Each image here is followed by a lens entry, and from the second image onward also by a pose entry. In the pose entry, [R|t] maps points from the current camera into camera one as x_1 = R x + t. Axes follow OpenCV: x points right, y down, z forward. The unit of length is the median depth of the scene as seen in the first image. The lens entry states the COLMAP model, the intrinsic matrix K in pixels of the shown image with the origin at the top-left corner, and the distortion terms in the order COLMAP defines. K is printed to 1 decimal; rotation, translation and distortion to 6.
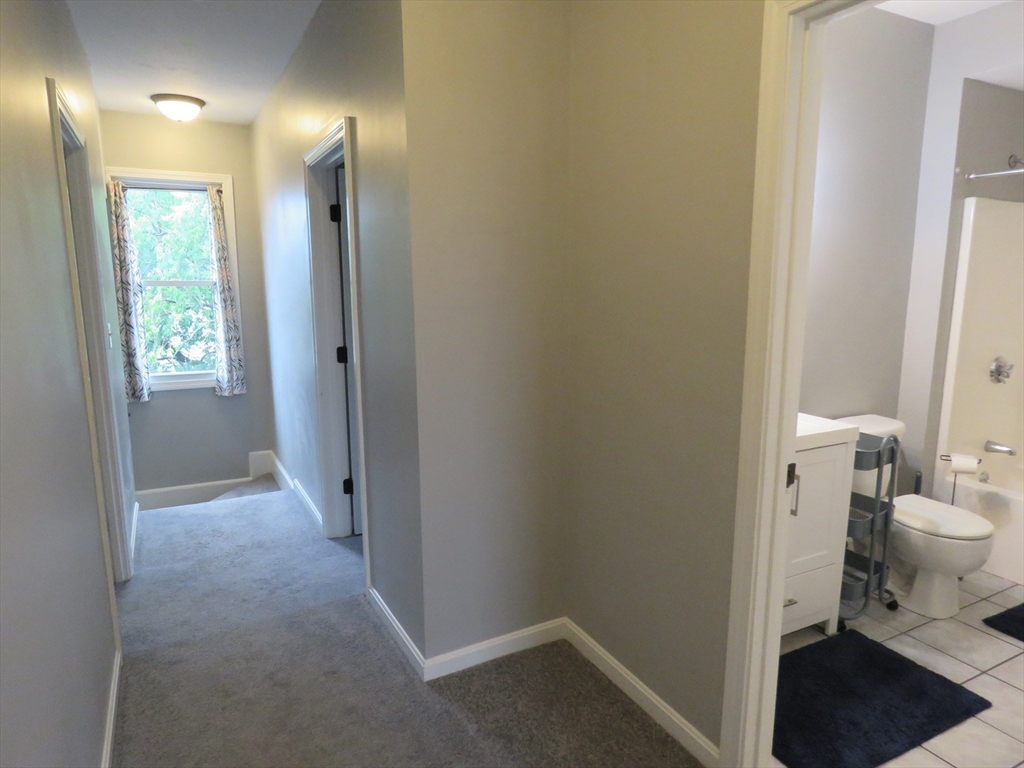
lens RADIAL K [[653.3, 0, 509.4], [0, 653.3, 384.9], [0, 0, 1]] dist [-0.001284, 0.001654]
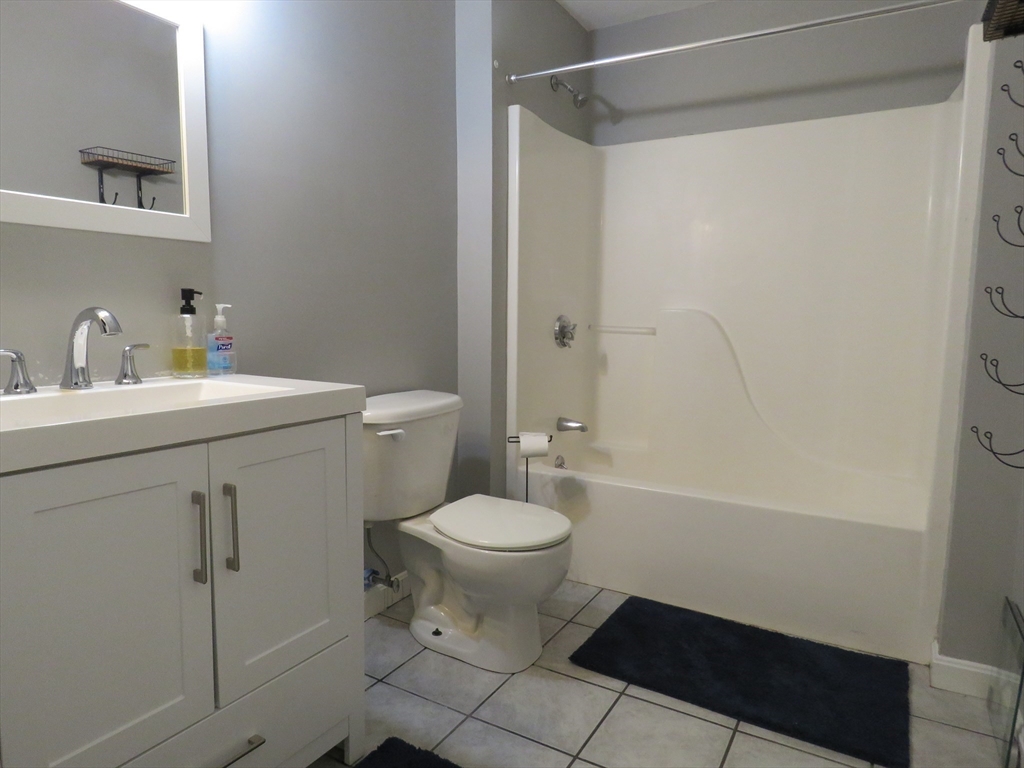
lens RADIAL K [[653.3, 0, 509.4], [0, 653.3, 384.9], [0, 0, 1]] dist [-0.001284, 0.001654]
pose [[0.852587, -0.053263, 0.519863, 0.272095], [0.081641, 0.996153, -0.031831, 0.071260], [-0.516168, 0.069581, 0.853656, 0.351369]]
